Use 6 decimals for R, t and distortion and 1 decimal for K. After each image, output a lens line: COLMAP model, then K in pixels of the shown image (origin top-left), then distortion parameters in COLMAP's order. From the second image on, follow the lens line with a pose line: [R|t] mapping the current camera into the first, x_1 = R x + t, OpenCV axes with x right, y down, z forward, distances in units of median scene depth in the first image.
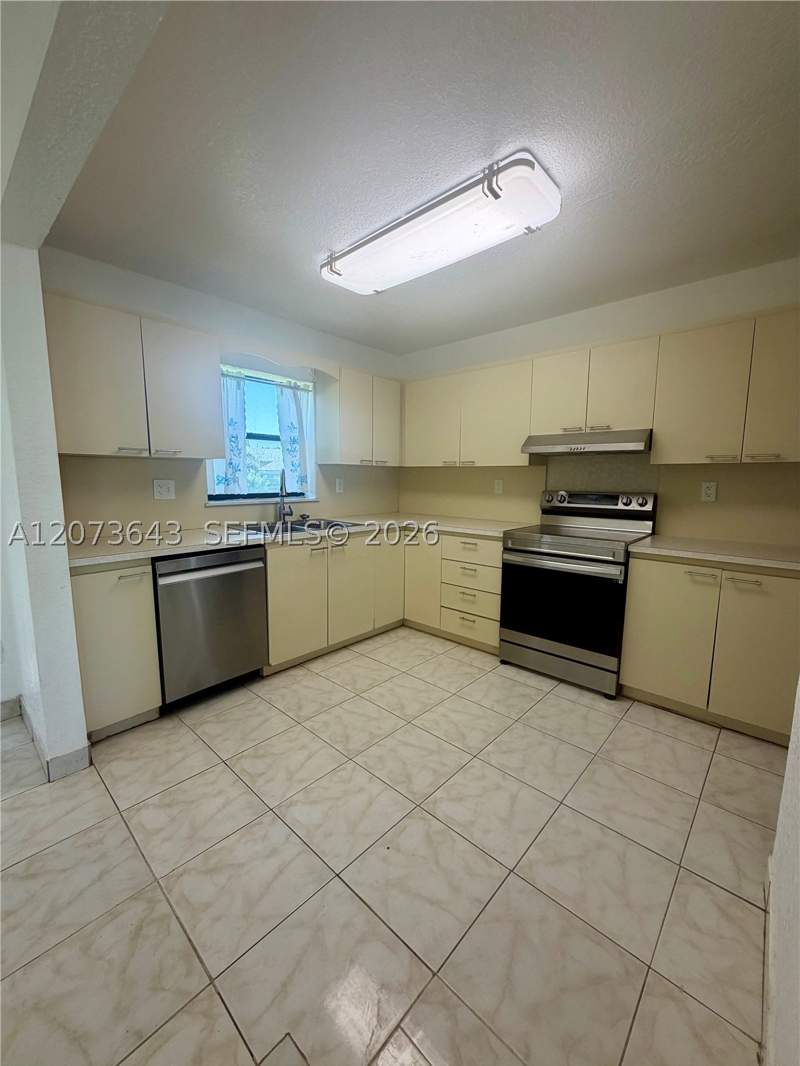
lens RADIAL K [[426.5, 0, 400.0], [0, 426.5, 533.0], [0, 0, 1]] dist [-0.000398, 0.000038]
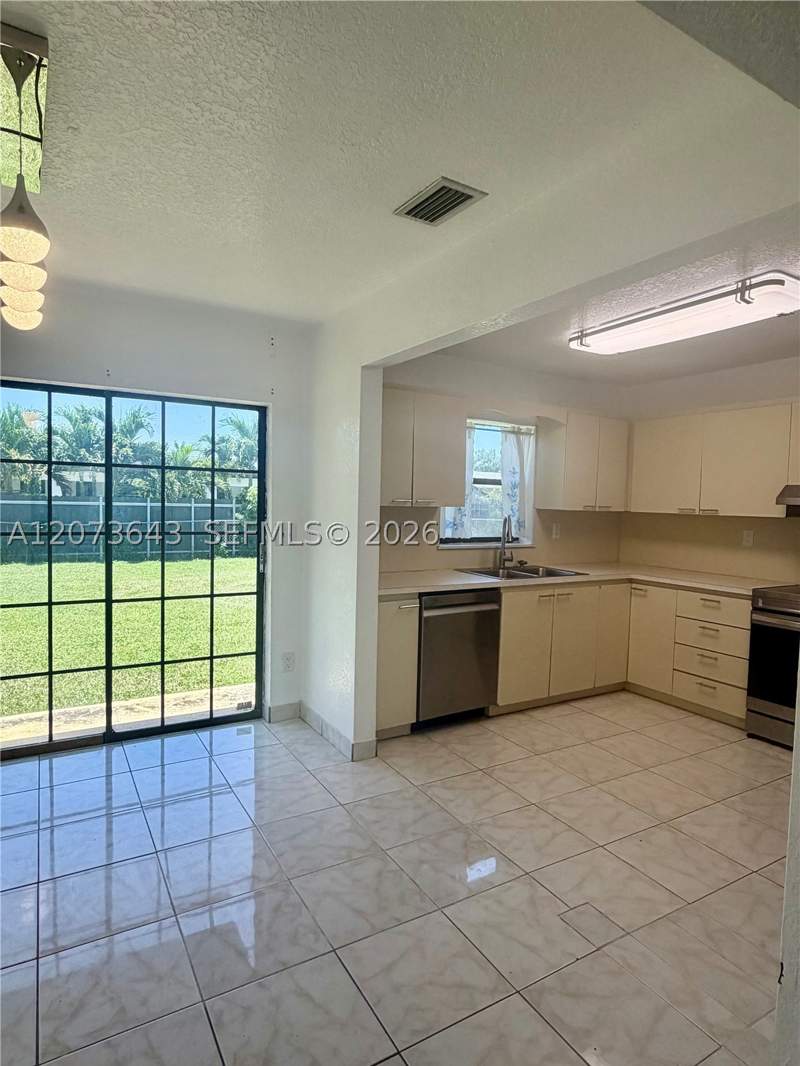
lens RADIAL K [[606.4, 0, 397.3], [0, 606.4, 535.4], [0, 0, 1]] dist [0.000224, -0.001042]
pose [[0.955507, 0.031819, -0.293249, -0.106139], [-0.055292, 0.995863, -0.072103, 0.016828], [0.289741, 0.085109, 0.953313, -0.460319]]
